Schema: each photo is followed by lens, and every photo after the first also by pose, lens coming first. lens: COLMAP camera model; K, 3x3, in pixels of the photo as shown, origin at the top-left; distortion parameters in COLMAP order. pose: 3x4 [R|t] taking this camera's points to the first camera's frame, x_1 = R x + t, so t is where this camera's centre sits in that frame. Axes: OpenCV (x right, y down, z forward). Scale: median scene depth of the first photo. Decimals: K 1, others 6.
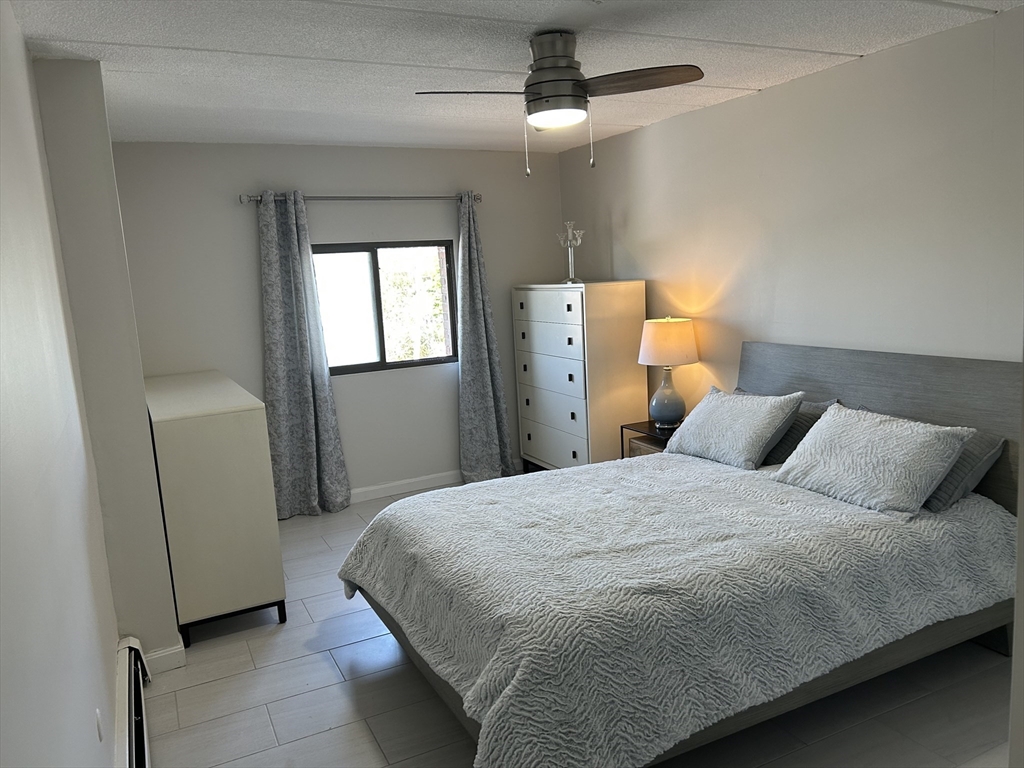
lens RADIAL K [[766.9, 0, 522.1], [0, 766.9, 388.2], [0, 0, 1]] dist [0.028423, -0.011993]
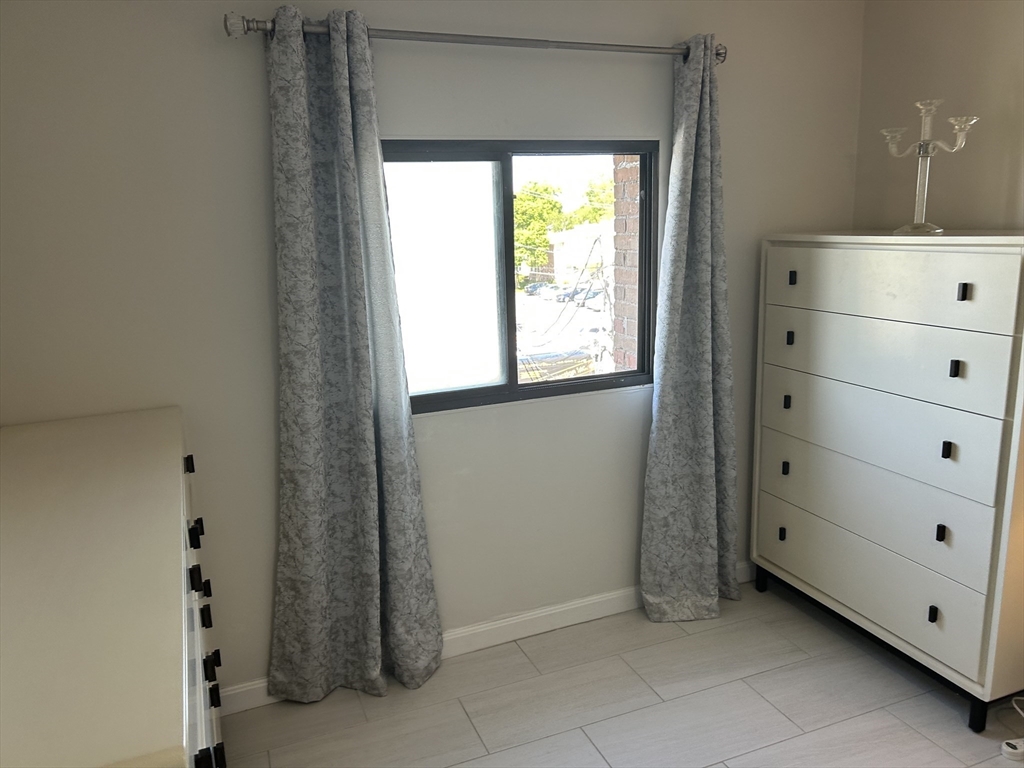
lens RADIAL K [[766.9, 0, 504.0], [0, 766.9, 382.6], [0, 0, 1]] dist [0.028423, -0.011993]
pose [[0.996035, 0.038366, -0.080262, -0.153242], [-0.033450, 0.997532, 0.061729, -0.069539], [0.082432, -0.058800, 0.994861, 0.522056]]
